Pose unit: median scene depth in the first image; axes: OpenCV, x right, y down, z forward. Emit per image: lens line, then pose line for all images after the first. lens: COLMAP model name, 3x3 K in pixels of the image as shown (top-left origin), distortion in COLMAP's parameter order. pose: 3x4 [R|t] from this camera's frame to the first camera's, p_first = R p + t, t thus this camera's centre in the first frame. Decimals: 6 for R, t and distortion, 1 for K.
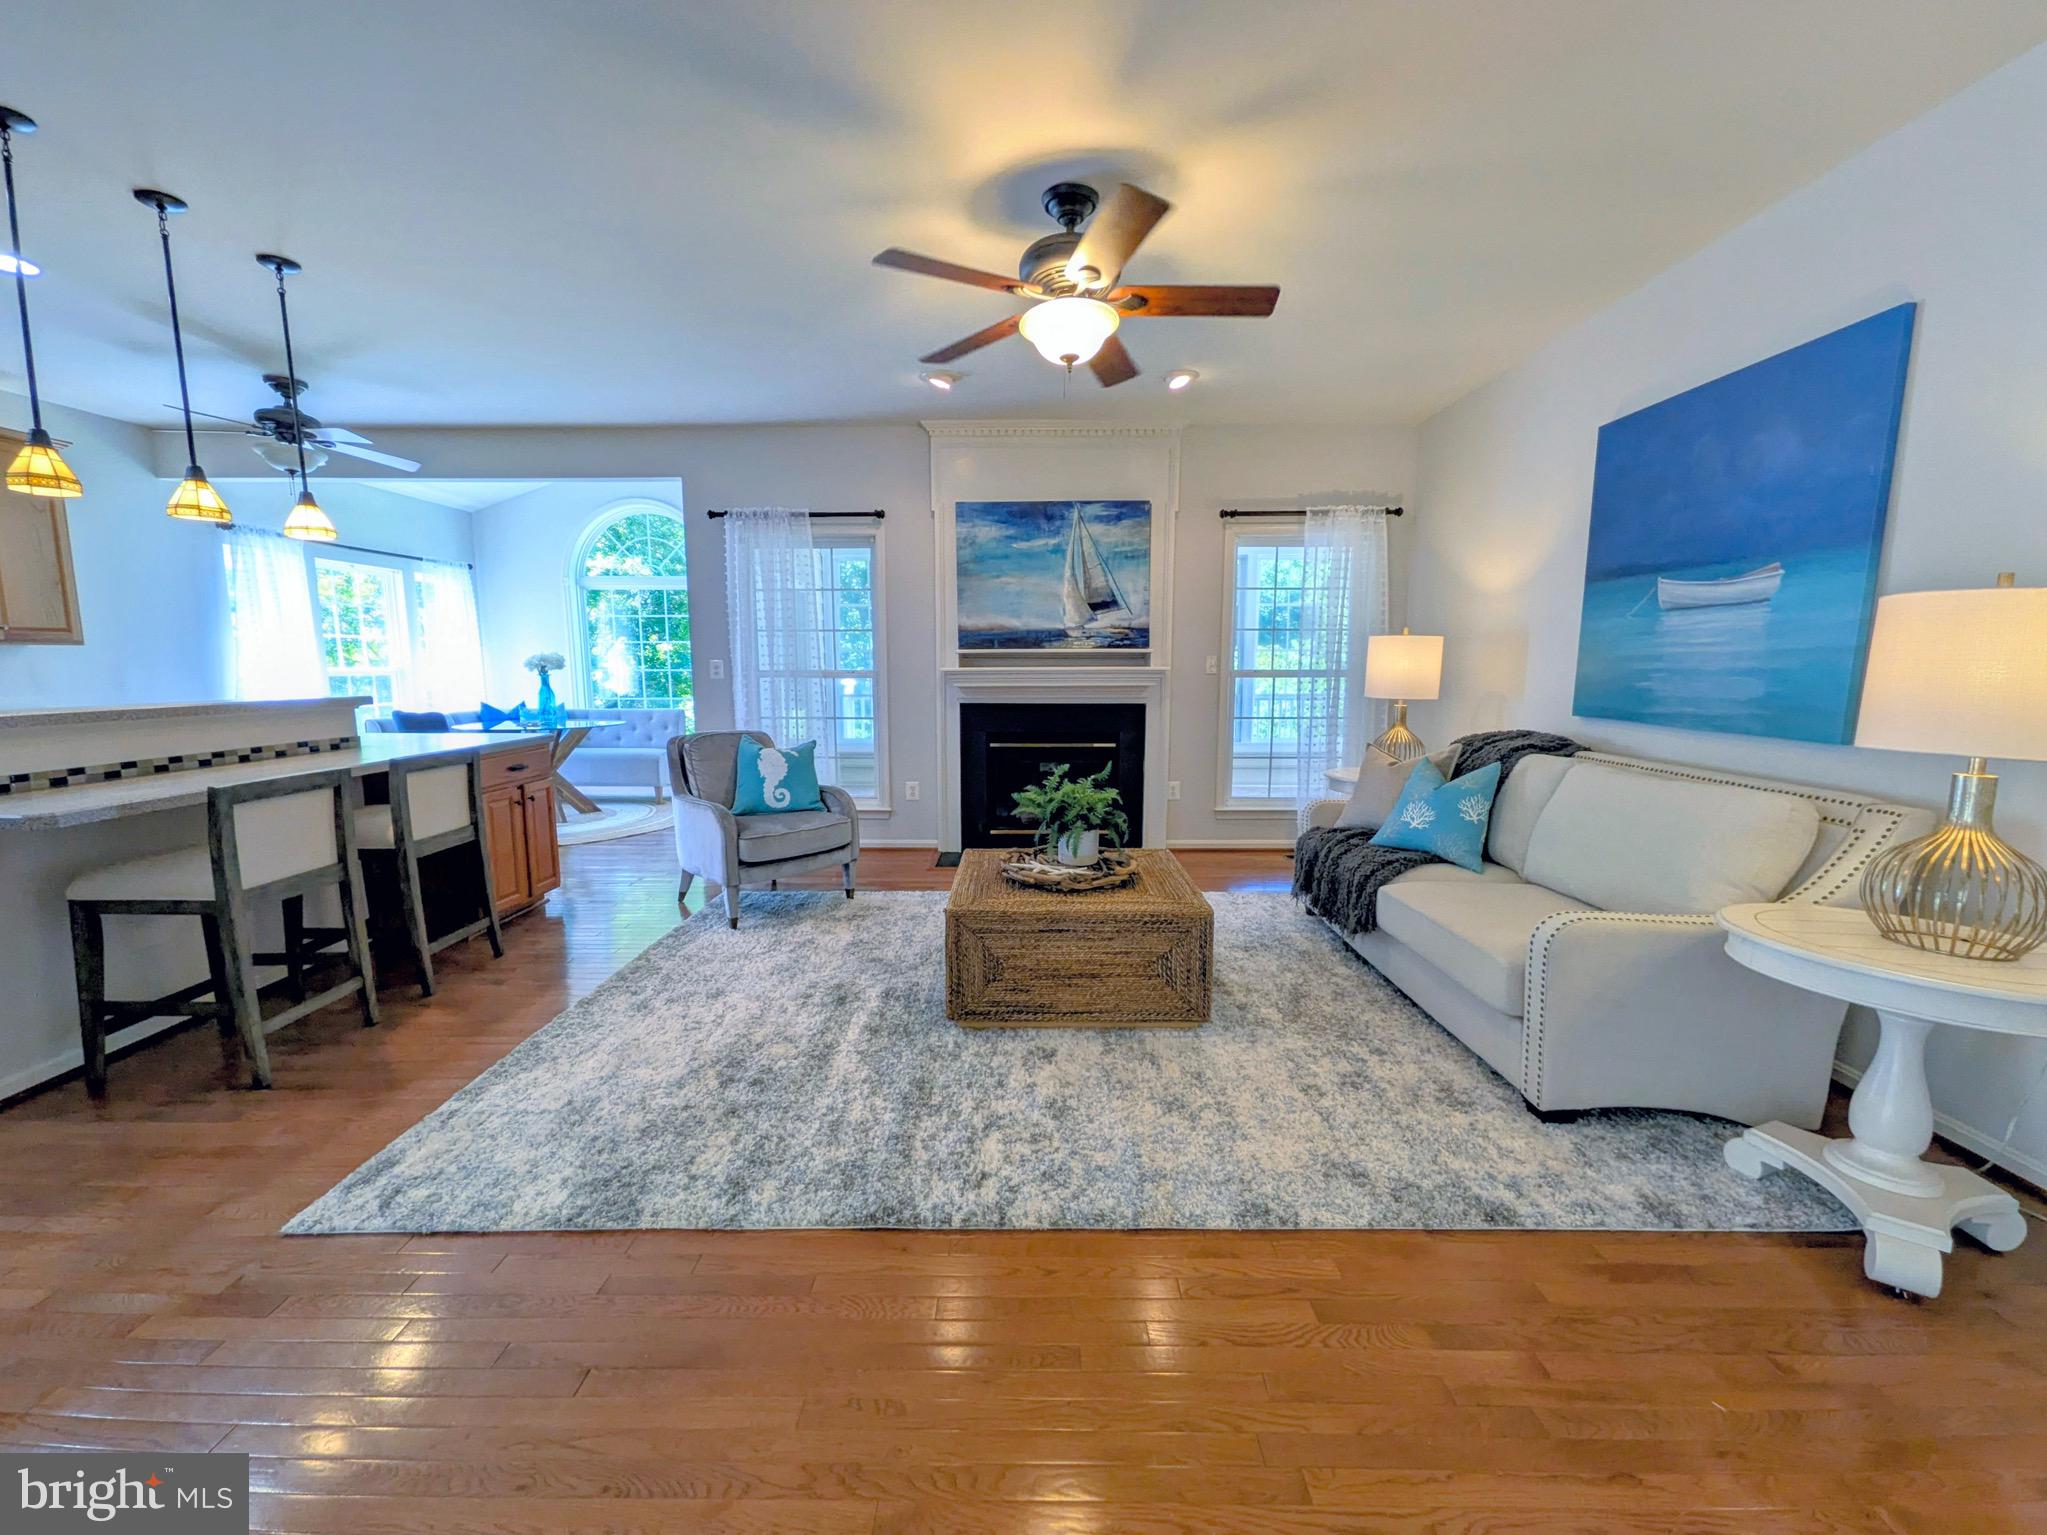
lens RADIAL K [[816.9, 0, 1019.5], [0, 816.9, 770.7], [0, 0, 1]] dist [0.004608, -0.000147]
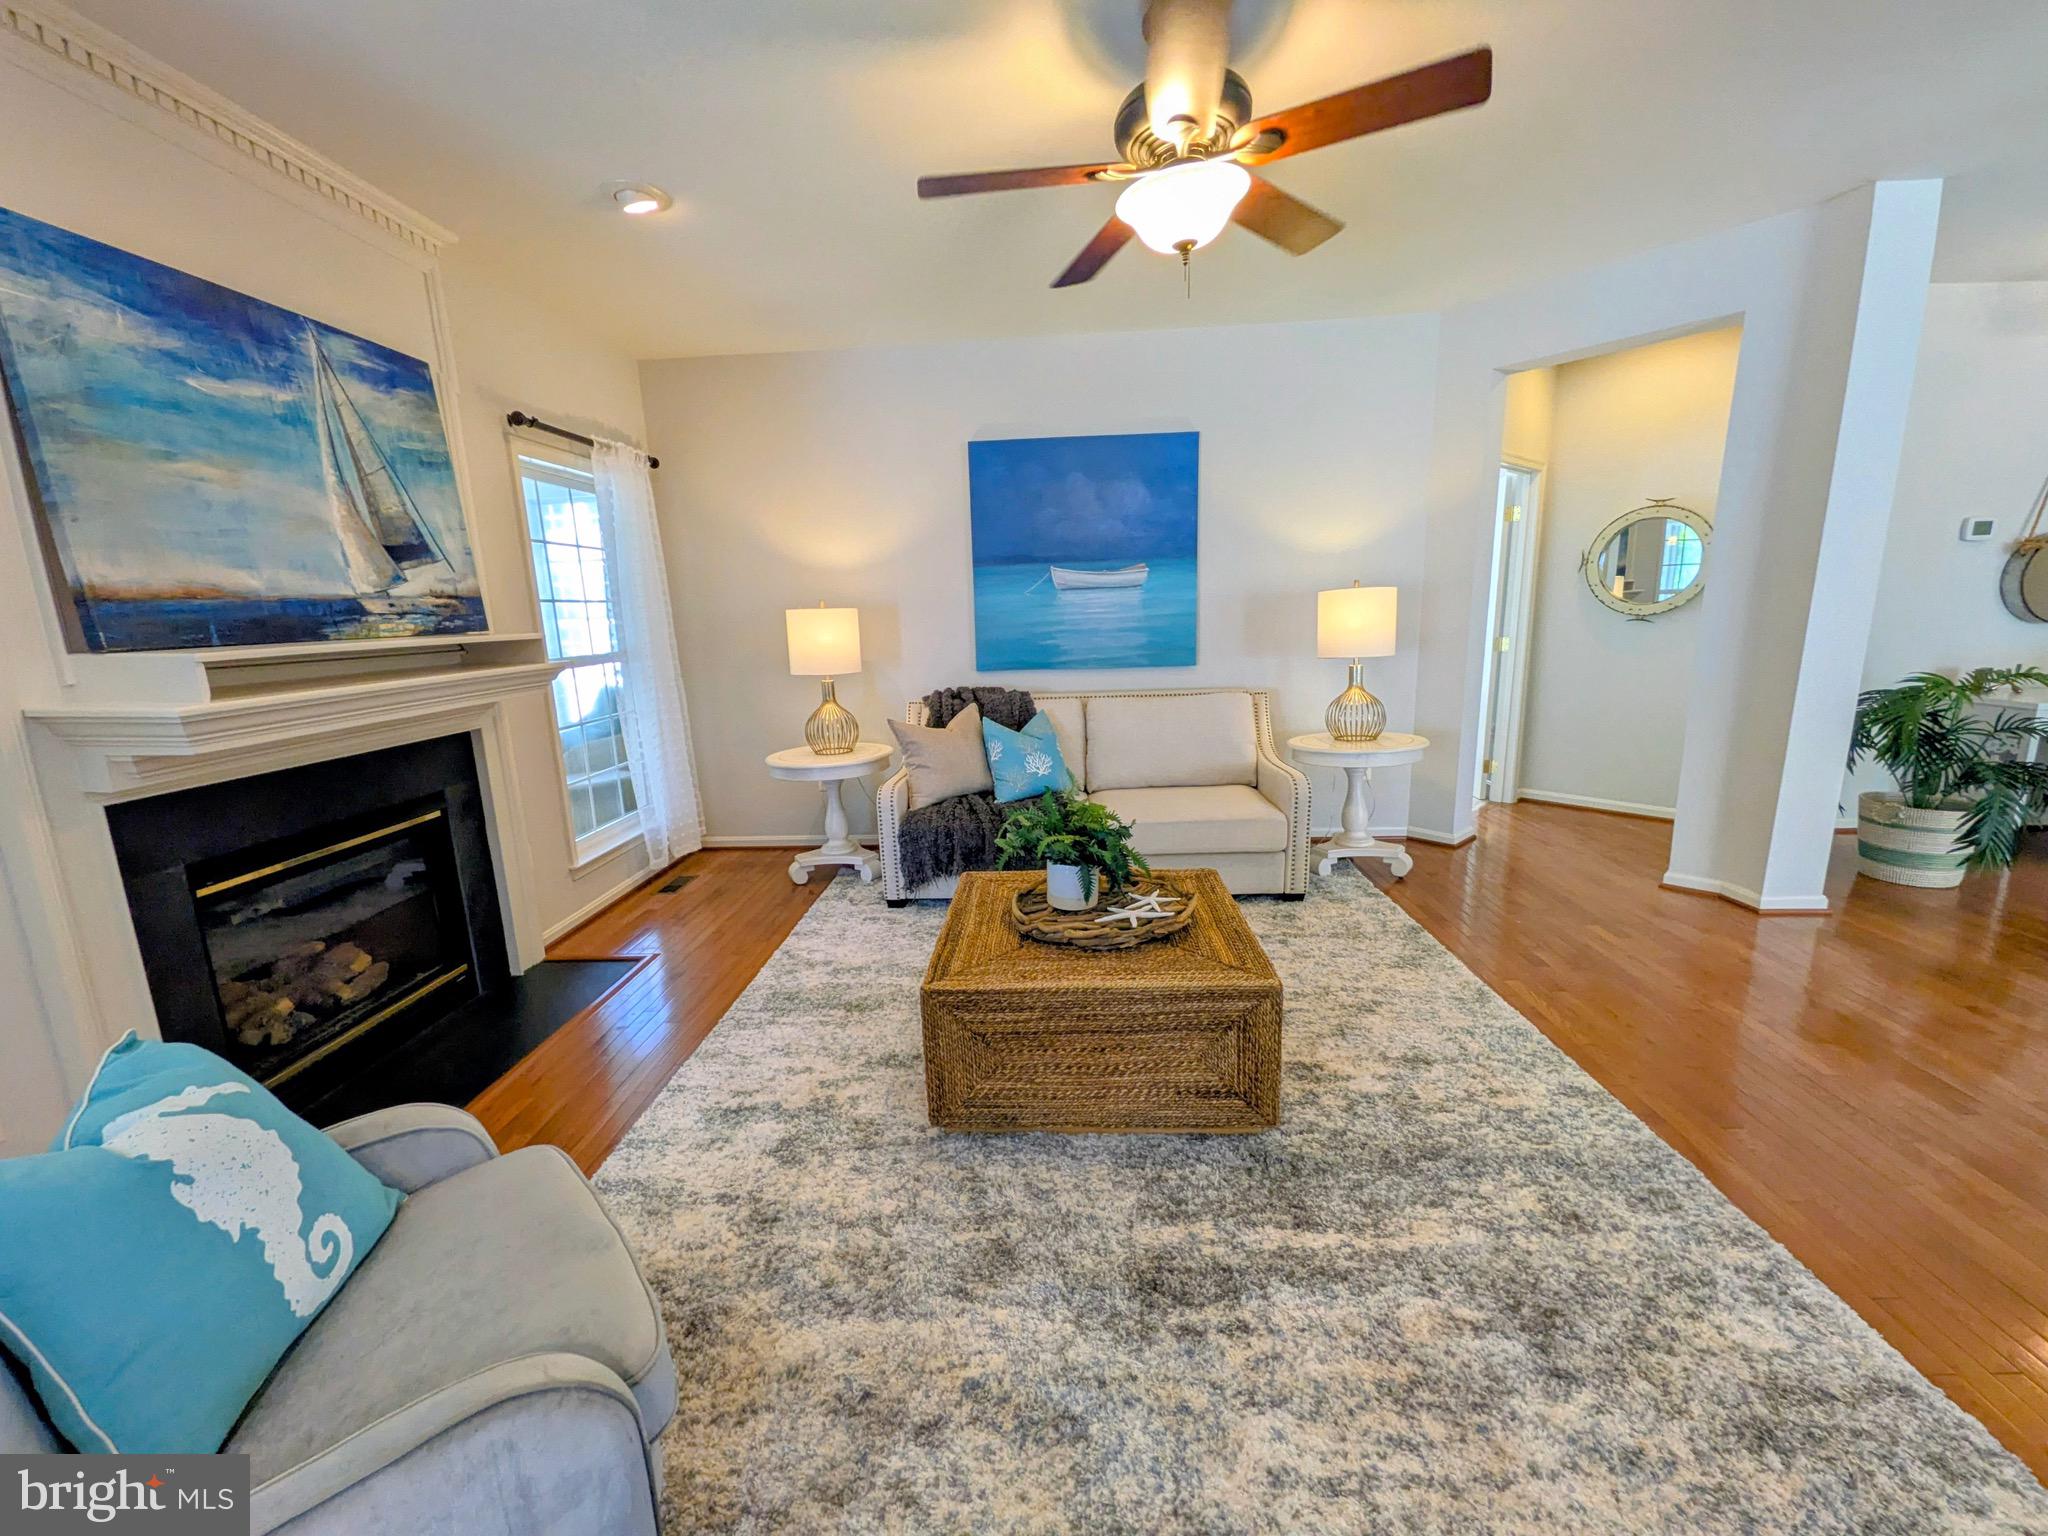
lens RADIAL K [[808.1, 0, 1018.1], [0, 808.1, 768.1], [0, 0, 1]] dist [0.006716, -0.000738]
pose [[0.044373, -0.197330, 0.979332, -0.410124], [0.167170, 0.967943, 0.187460, -0.102742], [-0.984929, 0.155397, 0.075939, 0.608599]]
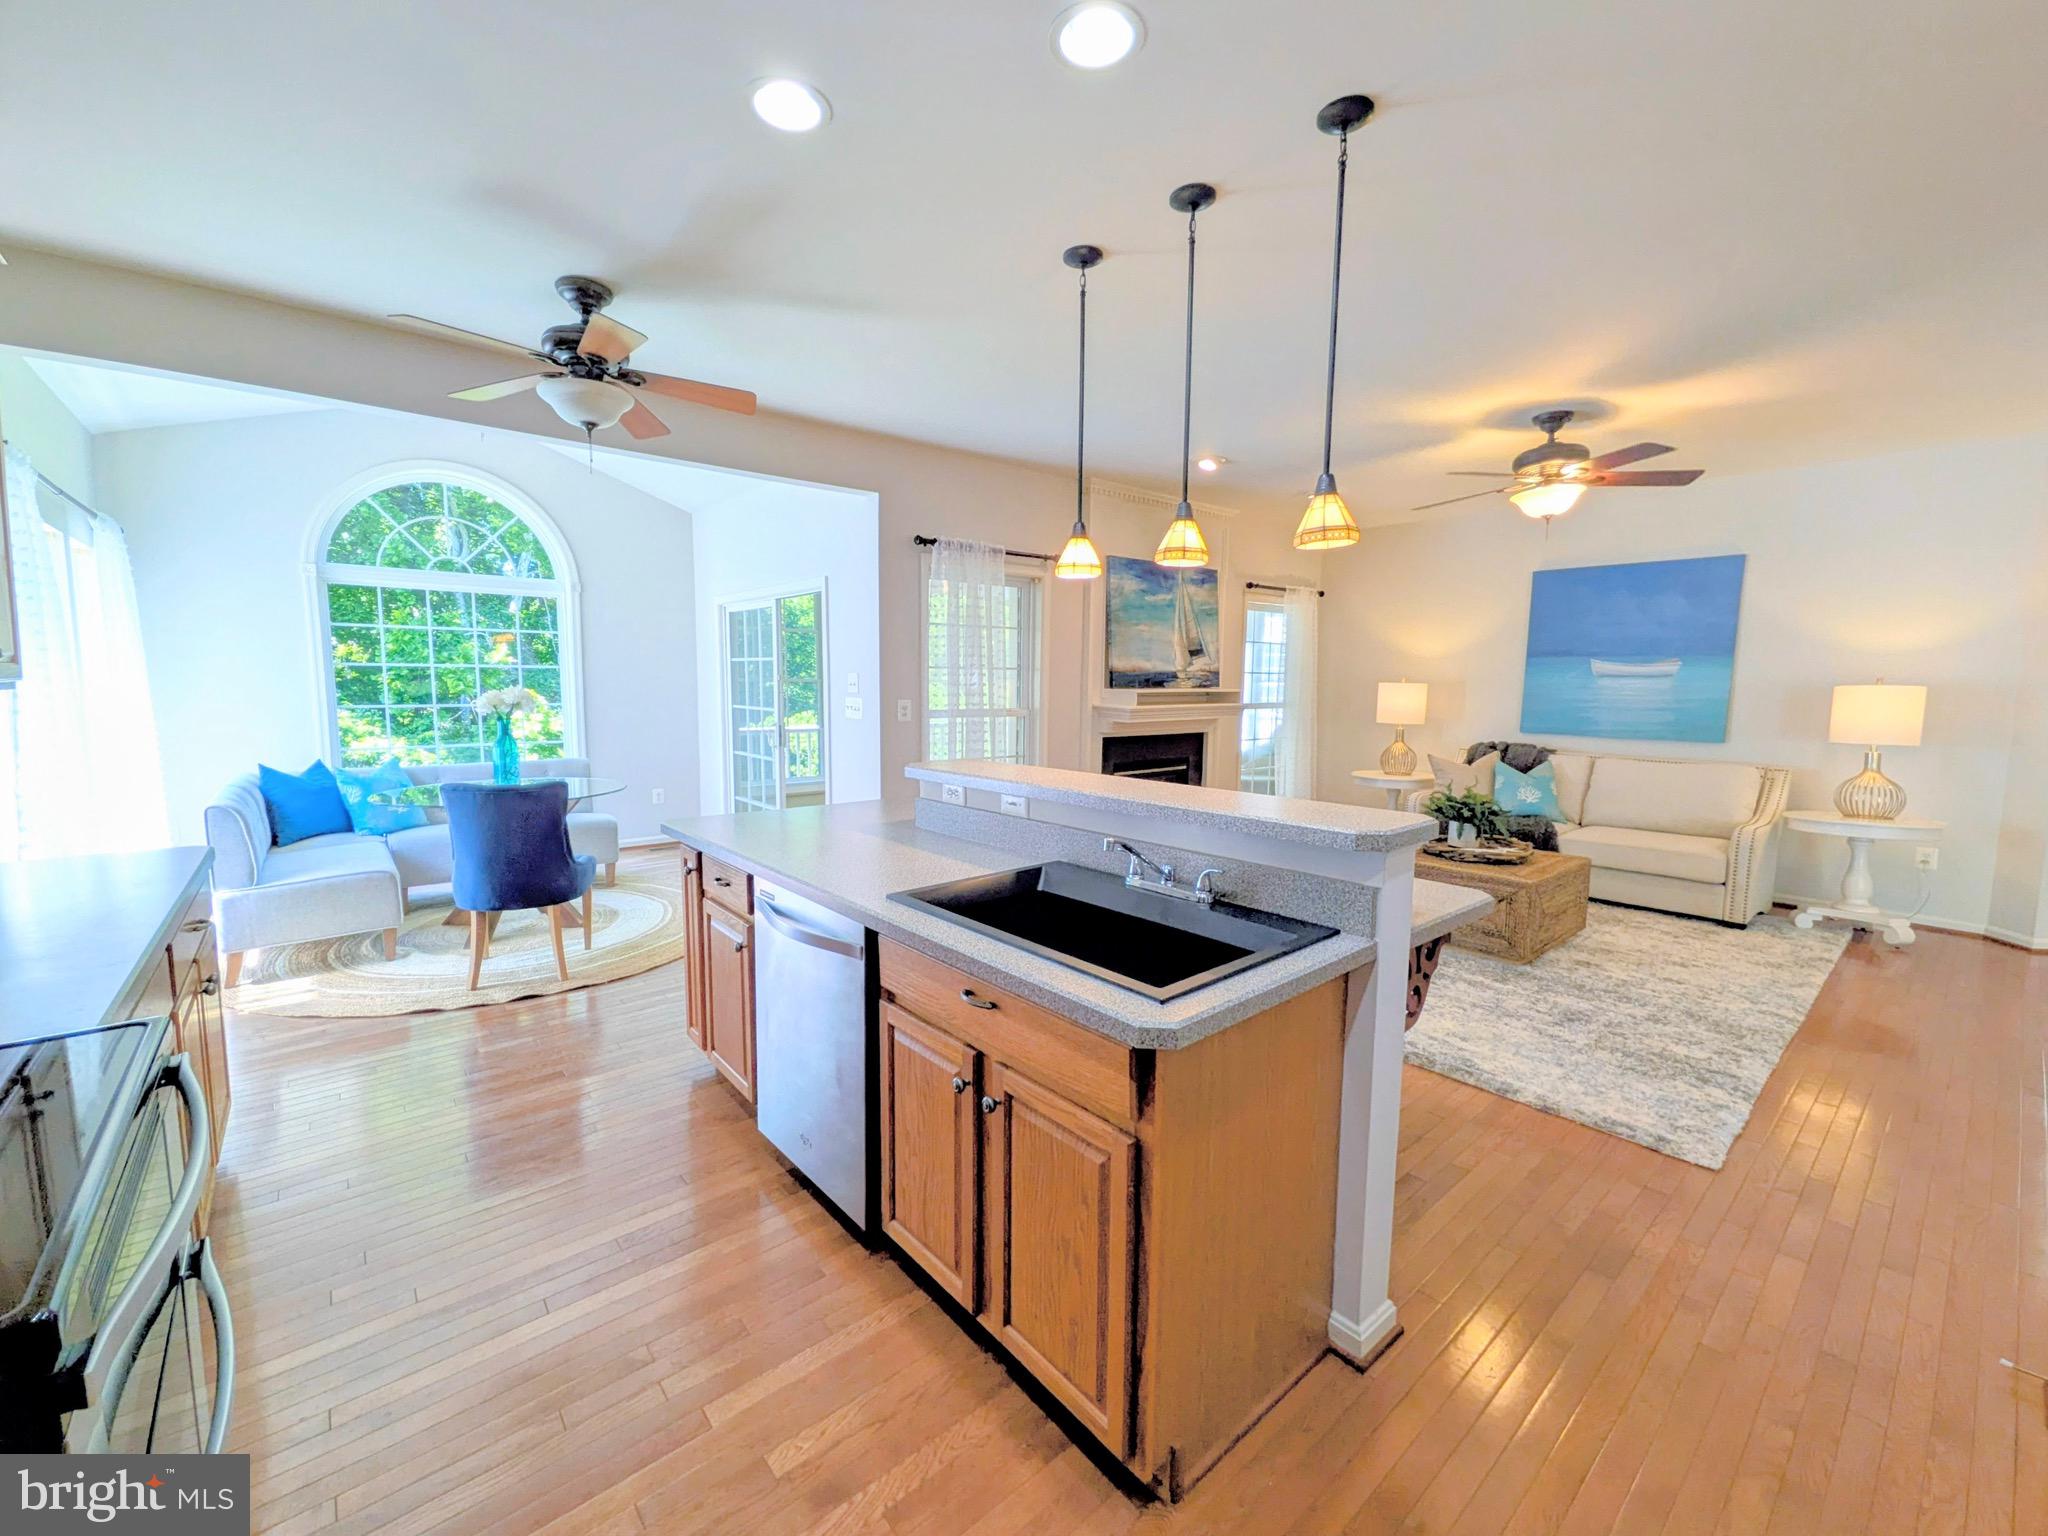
lens RADIAL K [[829.7, 0, 1016.8], [0, 829.7, 774.1], [0, 0, 1]] dist [0.007087, -0.000078]
pose [[0.757214, -0.068200, 0.649596, -0.916853], [0.077892, 0.996865, 0.013863, -0.060749], [-0.648505, 0.040101, 0.760153, 0.245711]]
